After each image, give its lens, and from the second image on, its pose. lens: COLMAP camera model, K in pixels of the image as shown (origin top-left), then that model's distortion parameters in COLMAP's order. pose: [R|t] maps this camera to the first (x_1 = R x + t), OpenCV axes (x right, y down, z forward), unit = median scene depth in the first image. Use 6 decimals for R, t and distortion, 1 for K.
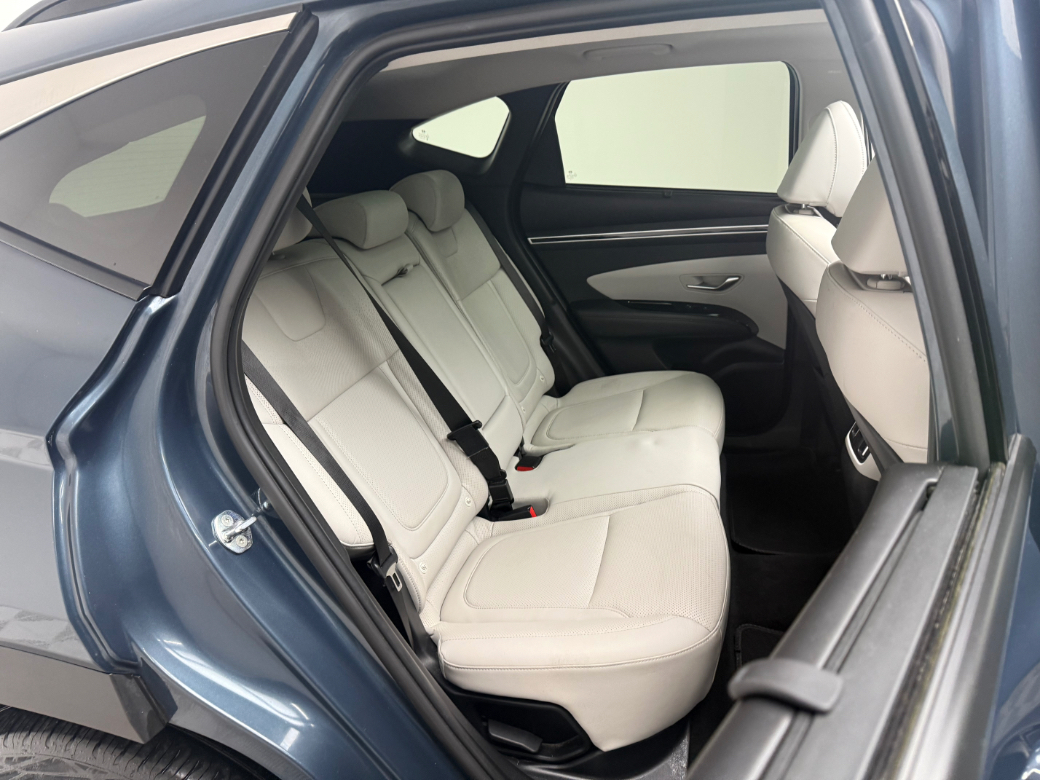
lens RADIAL K [[722.2, 0, 520.0], [0, 722.2, 390.0], [0, 0, 1]] dist [0.053705, 0.000161]
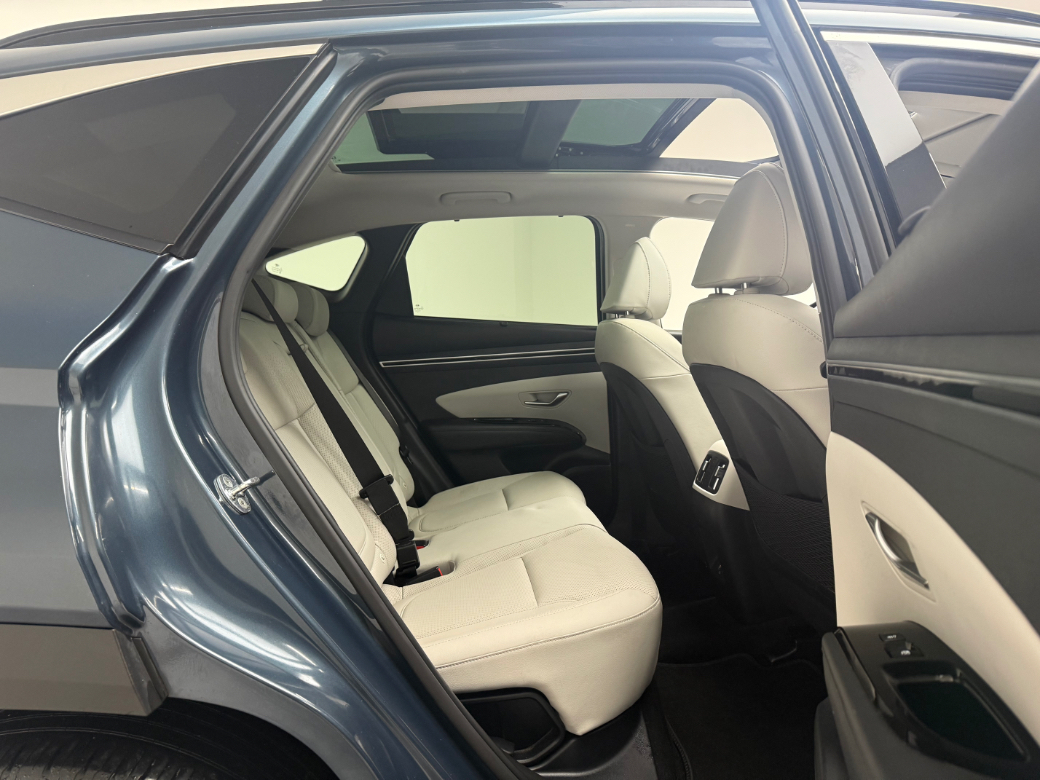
lens RADIAL K [[717.9, 0, 520.0], [0, 717.9, 390.0], [0, 0, 1]] dist [0.064485, -0.001240]
pose [[0.945188, -0.003106, 0.326513, -0.201841], [0.100327, 0.954346, -0.281349, 0.216167], [-0.310732, 0.298686, 0.902348, -0.020284]]
